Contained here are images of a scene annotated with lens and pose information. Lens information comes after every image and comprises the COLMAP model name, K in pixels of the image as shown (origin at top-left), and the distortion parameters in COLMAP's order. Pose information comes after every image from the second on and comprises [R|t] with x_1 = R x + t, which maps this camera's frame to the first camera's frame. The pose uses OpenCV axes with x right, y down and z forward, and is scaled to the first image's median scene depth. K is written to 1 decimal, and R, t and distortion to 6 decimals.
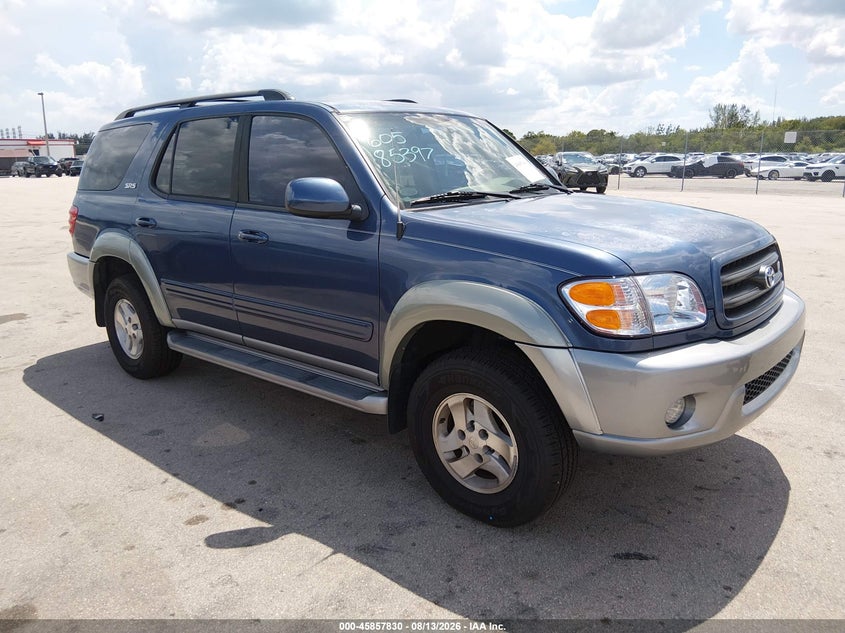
lens RADIAL K [[640.5, 0, 423.2], [0, 640.5, 291.5], [0, 0, 1]] dist [0.120596, -0.217711]
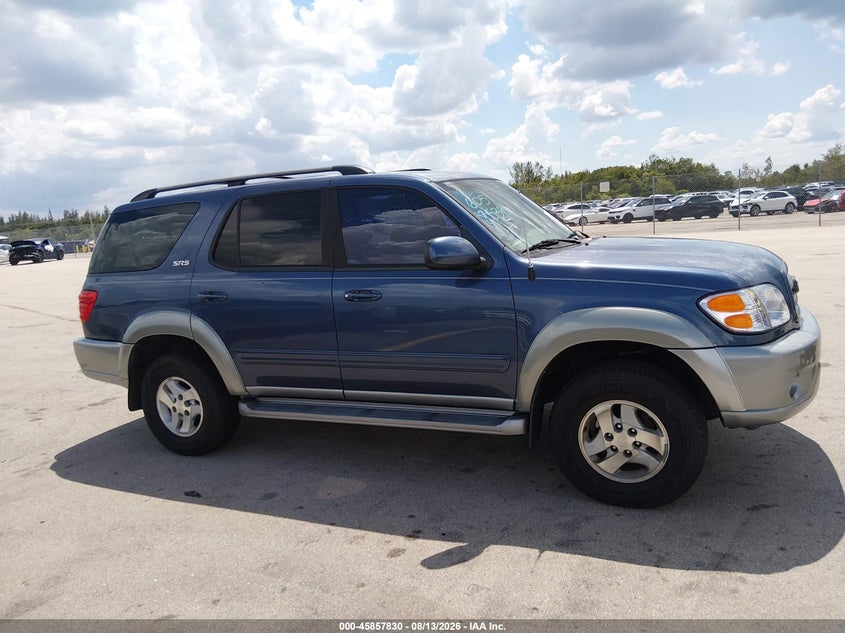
lens RADIAL K [[640.5, 0, 423.2], [0, 640.5, 291.5], [0, 0, 1]] dist [0.120596, -0.217711]
pose [[0.963741, -0.092968, 0.250120, -0.497979], [0.116389, 0.989936, -0.080506, 0.010509], [-0.240118, 0.106698, 0.964862, -0.098119]]
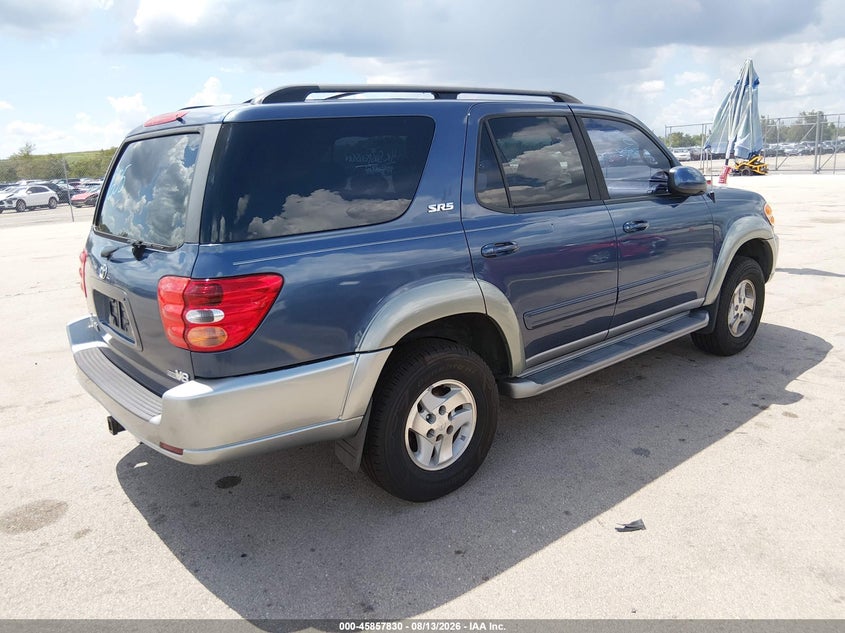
lens RADIAL K [[640.5, 0, 423.2], [0, 640.5, 291.5], [0, 0, 1]] dist [0.120596, -0.217711]
pose [[0.167915, -0.191134, 0.967095, -1.621123], [0.245607, 0.958200, 0.146732, -0.262865], [-0.954716, 0.212887, 0.207840, 1.302072]]
